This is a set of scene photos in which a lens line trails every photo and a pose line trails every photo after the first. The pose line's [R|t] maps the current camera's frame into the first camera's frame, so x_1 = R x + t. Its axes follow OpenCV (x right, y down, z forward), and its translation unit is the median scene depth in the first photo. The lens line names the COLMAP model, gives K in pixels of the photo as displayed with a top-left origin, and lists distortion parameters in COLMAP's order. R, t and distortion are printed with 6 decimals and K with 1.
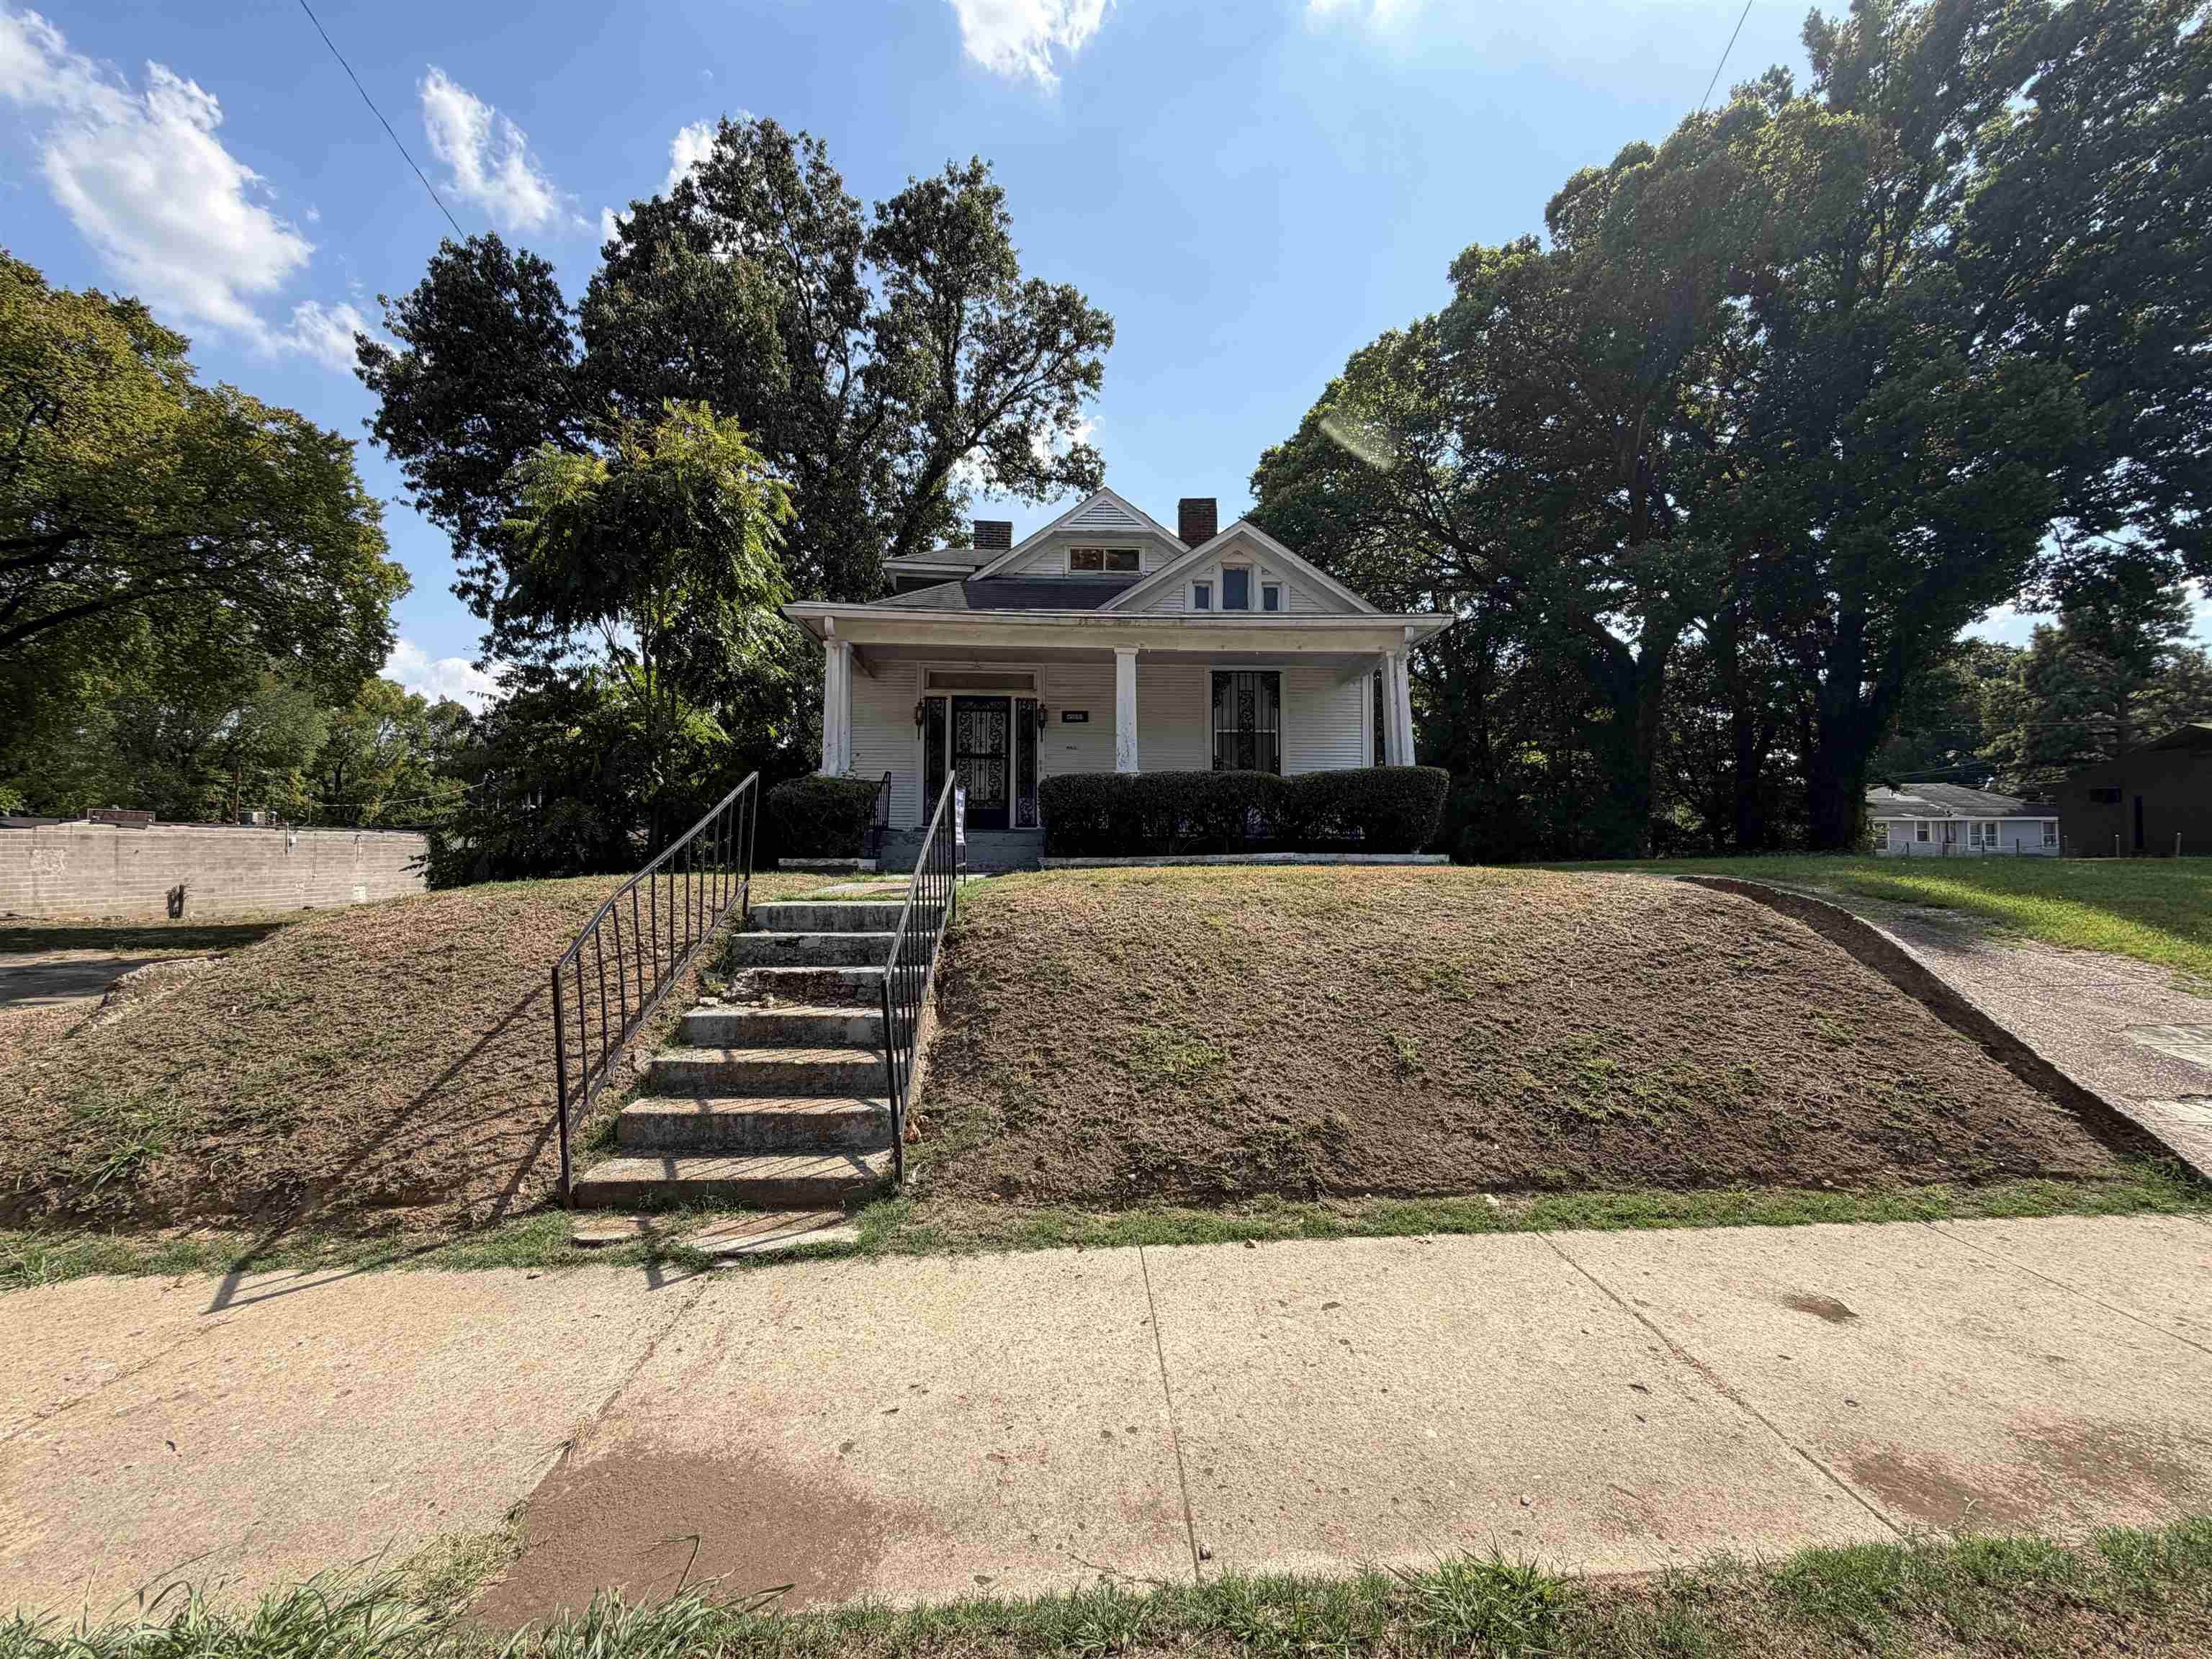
lens RADIAL K [[883.6, 0, 1109.3], [0, 883.6, 825.1], [0, 0, 1]] dist [-0.005853, 0.000409]
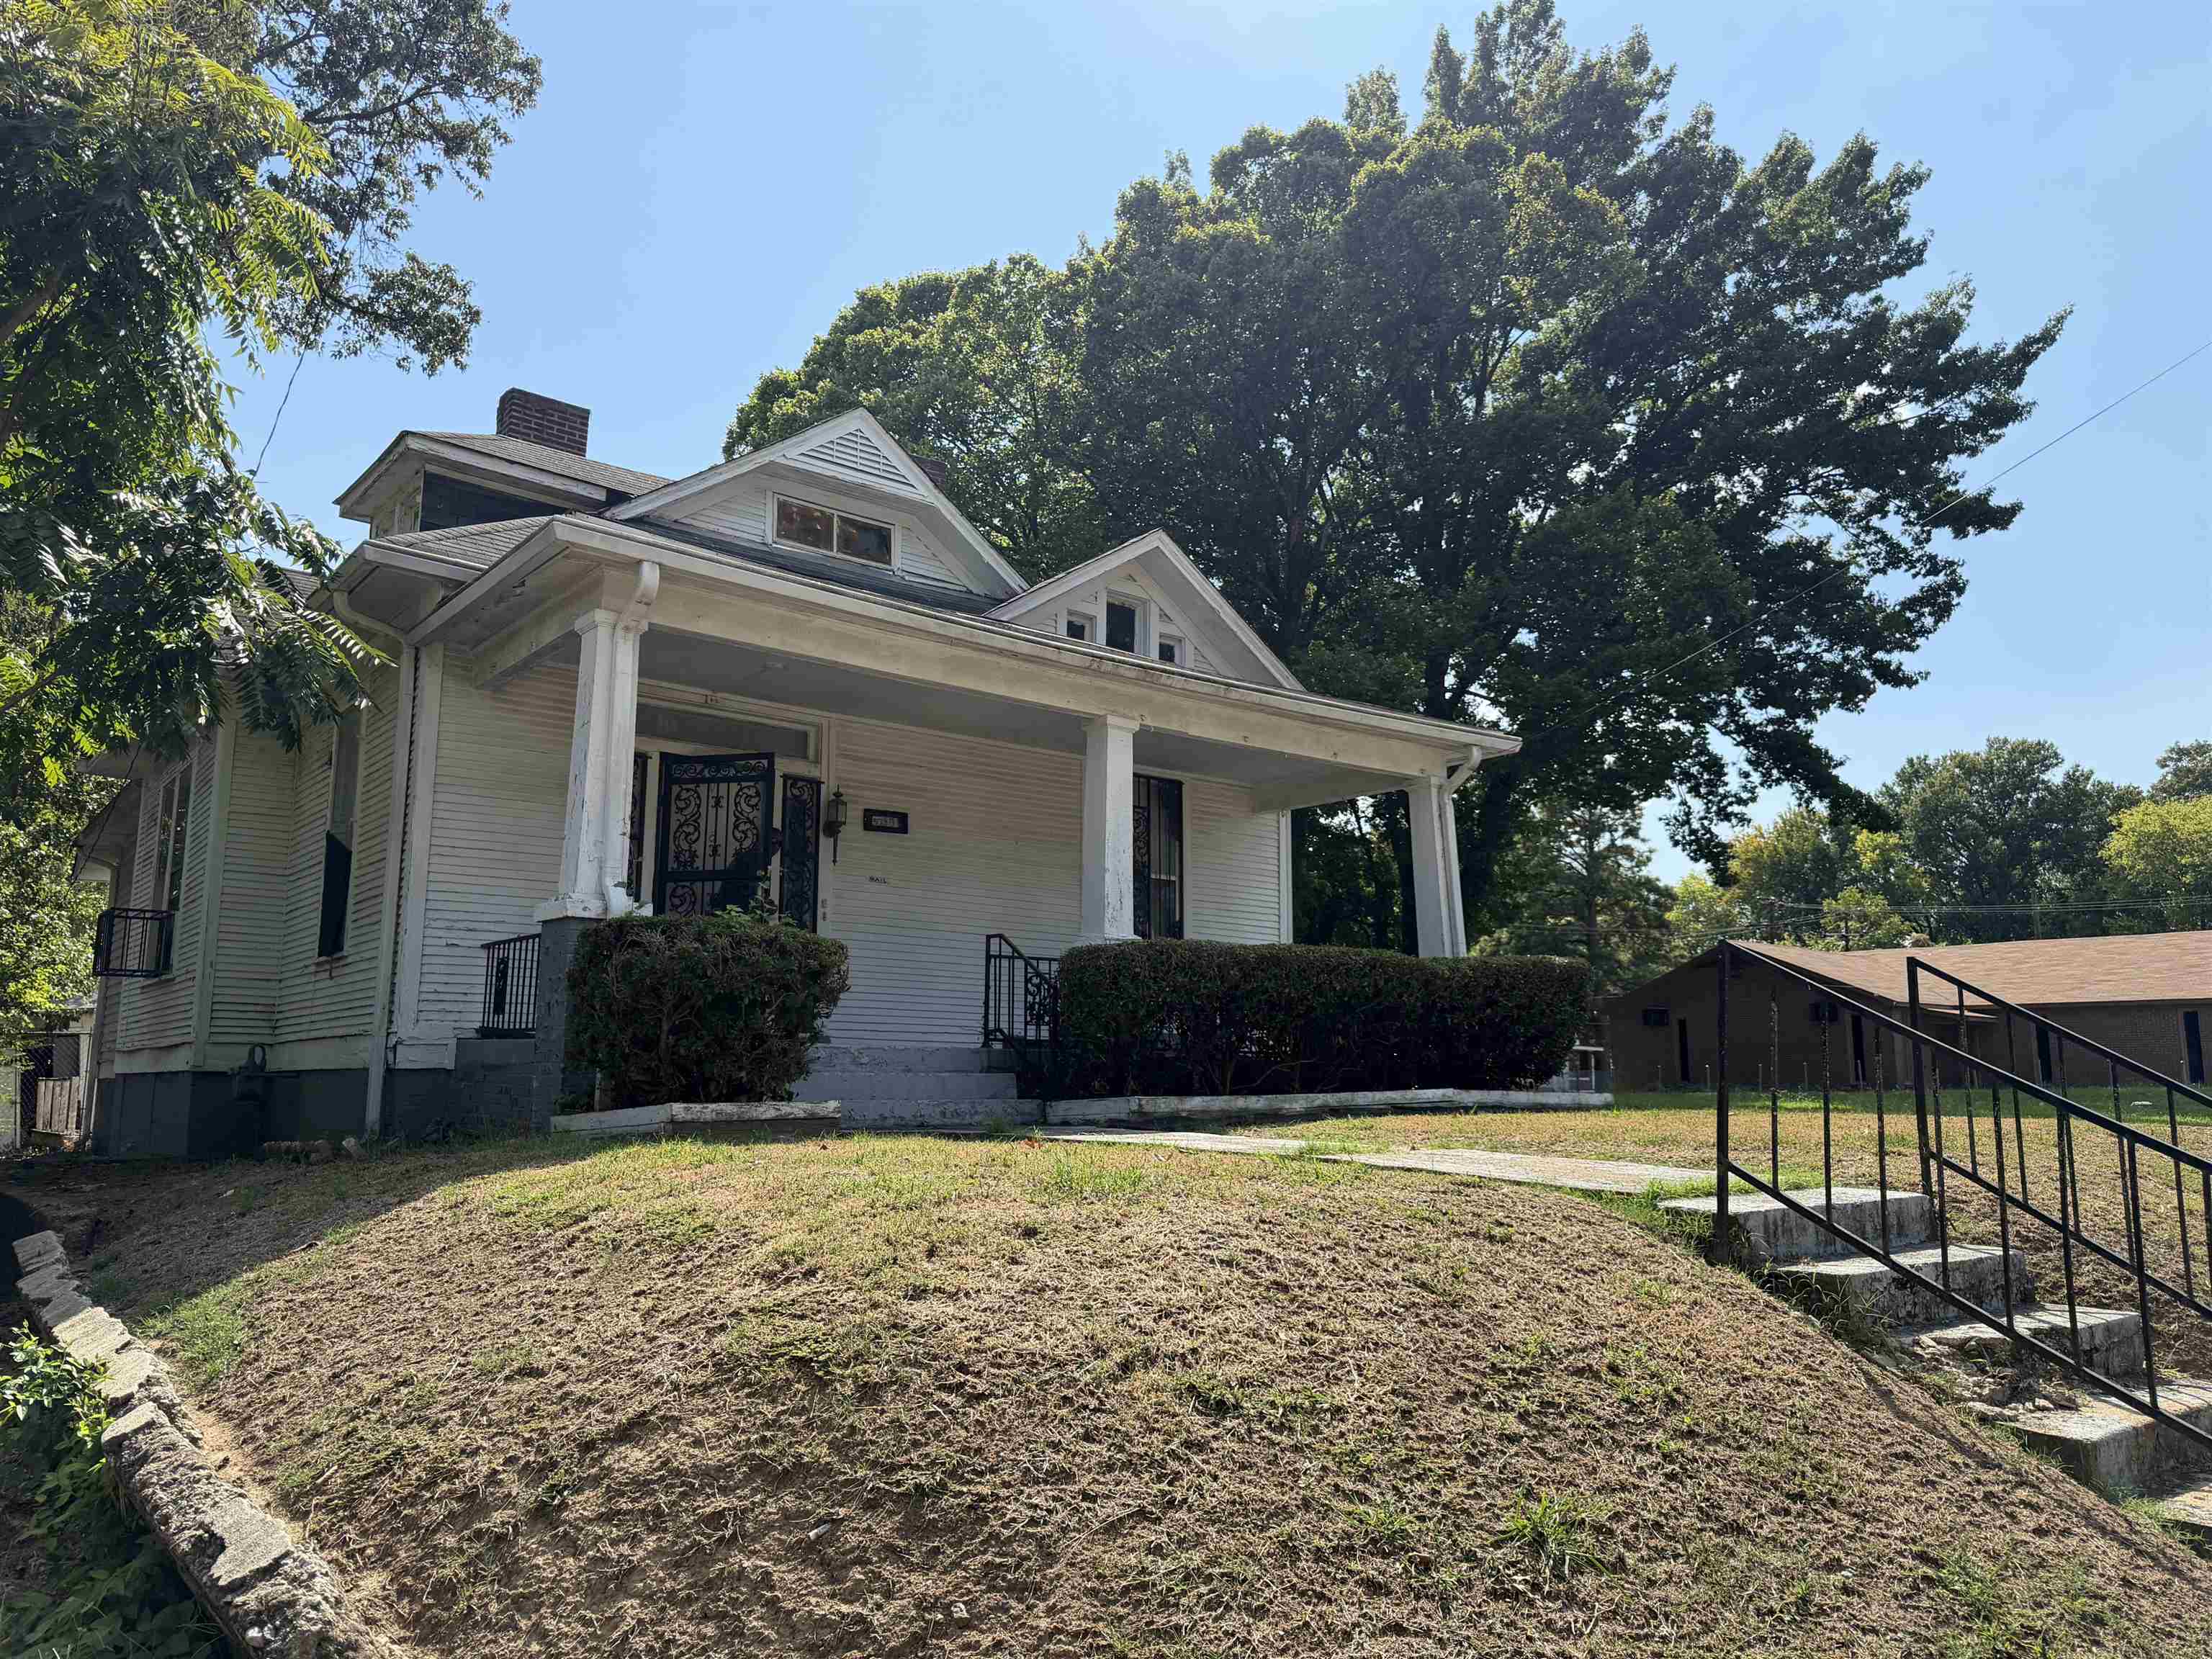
lens RADIAL K [[1547.3, 0, 1103.9], [0, 1547.3, 838.8], [0, 0, 1]] dist [0.021982, -0.002981]
pose [[0.811107, 0.095577, 0.577036, -0.250948], [-0.026272, 0.991516, -0.127299, 0.000647], [-0.584308, 0.088093, 0.806737, 0.098795]]
